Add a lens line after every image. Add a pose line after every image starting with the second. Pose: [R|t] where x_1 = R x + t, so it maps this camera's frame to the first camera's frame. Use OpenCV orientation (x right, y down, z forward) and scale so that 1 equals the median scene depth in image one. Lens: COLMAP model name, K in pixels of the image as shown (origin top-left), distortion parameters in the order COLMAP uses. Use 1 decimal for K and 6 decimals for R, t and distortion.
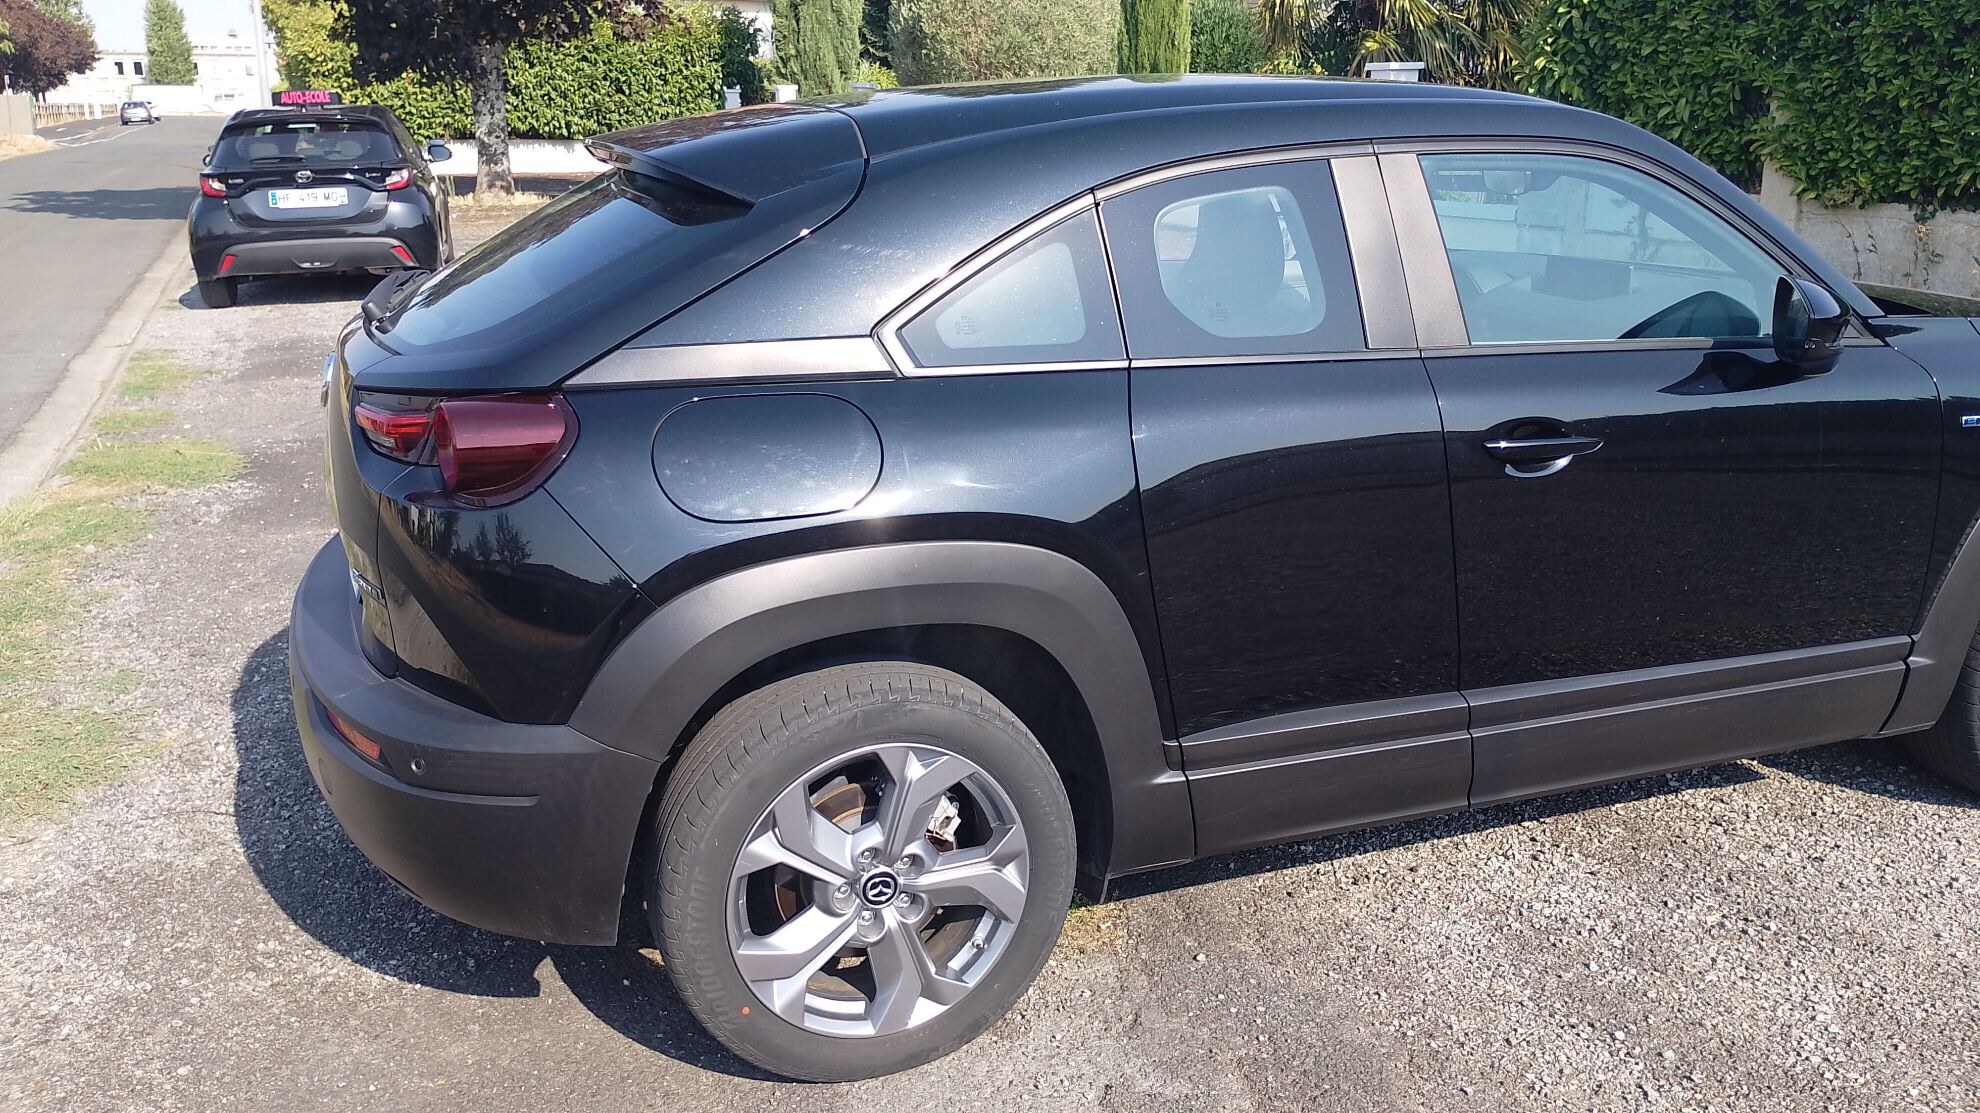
lens RADIAL K [[1719.1, 0, 1010.1], [0, 1719.1, 570.1], [0, 0, 1]] dist [0.065255, -0.080882]
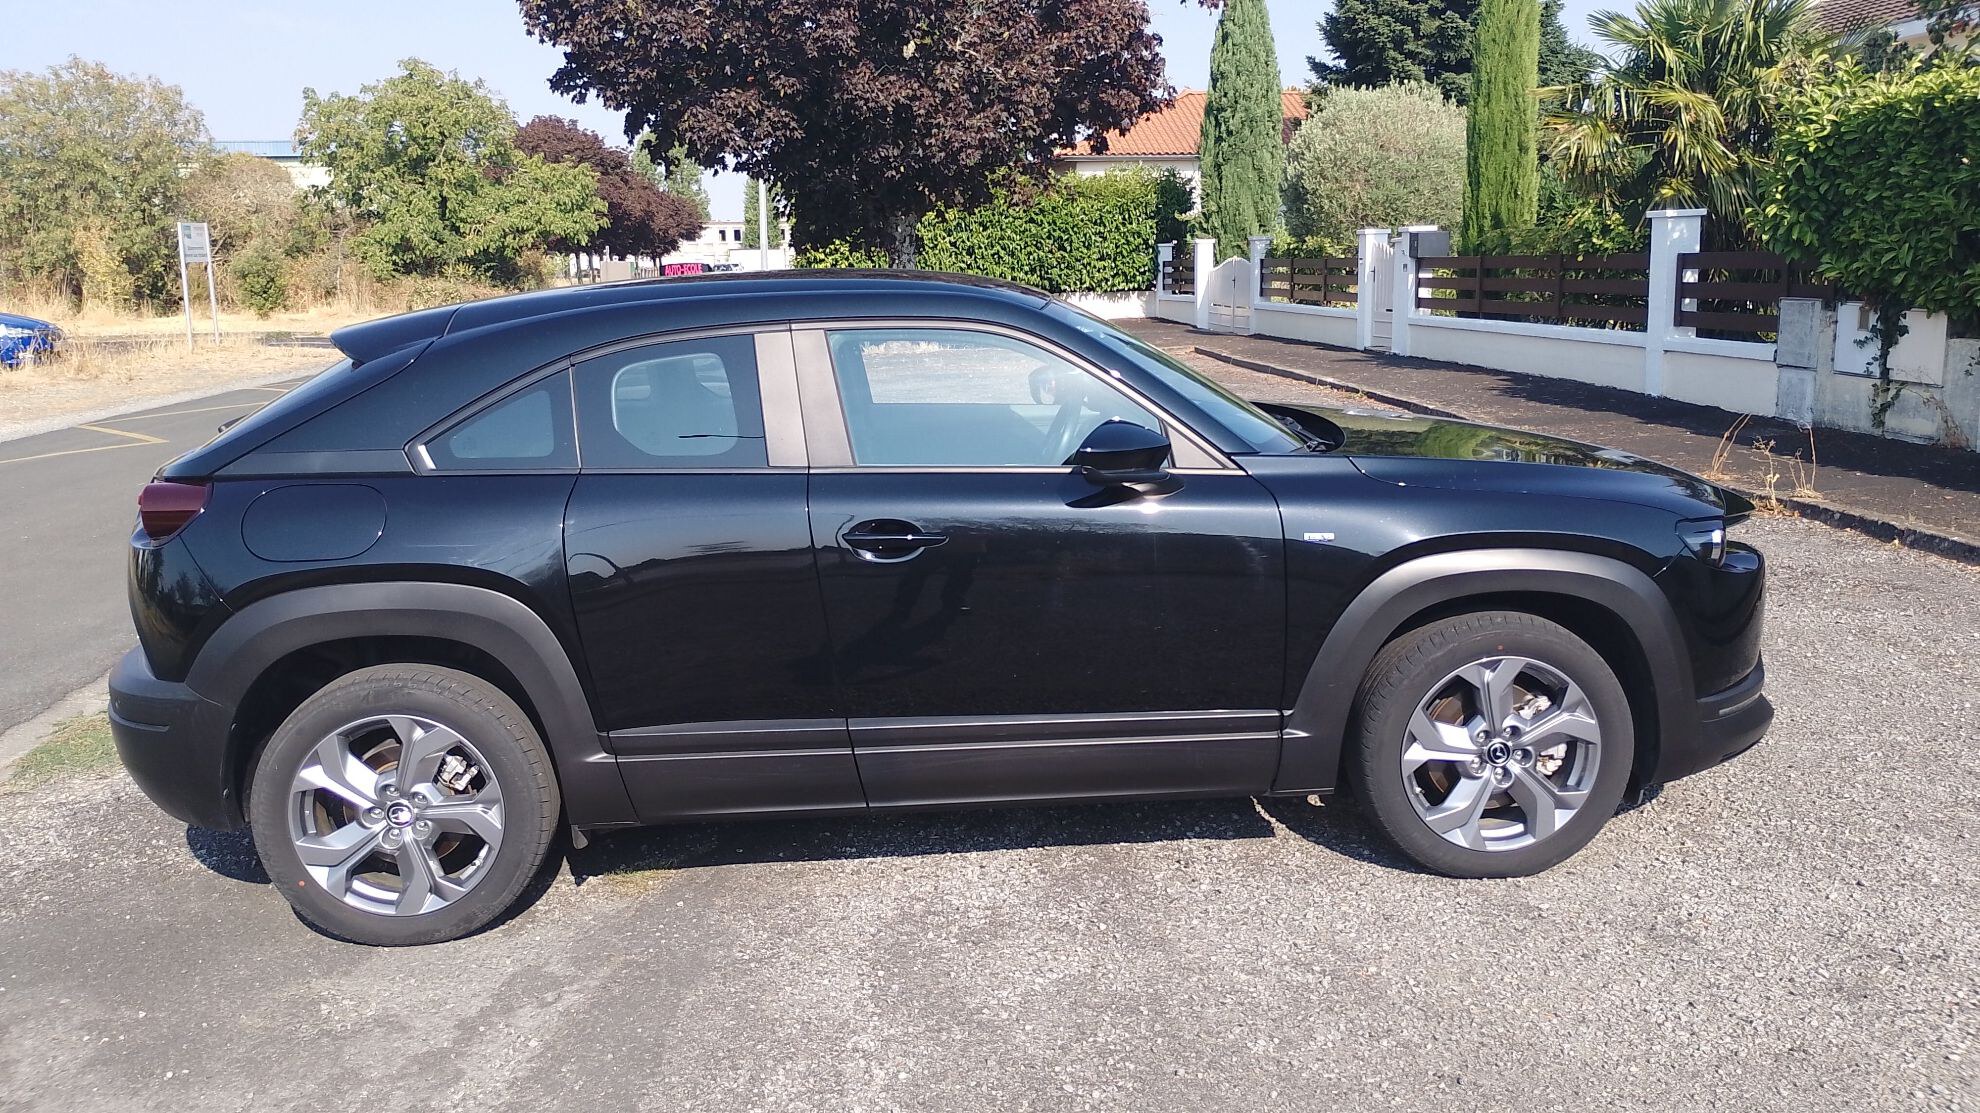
lens RADIAL K [[1730.3, 0, 990.0], [0, 1730.3, 556.5], [0, 0, 1]] dist [0.065476, -0.068749]
pose [[0.946964, 0.035137, -0.319414, 0.235163], [-0.063185, 0.994959, -0.077873, 0.012480], [0.315067, 0.093925, 0.944410, -0.077451]]
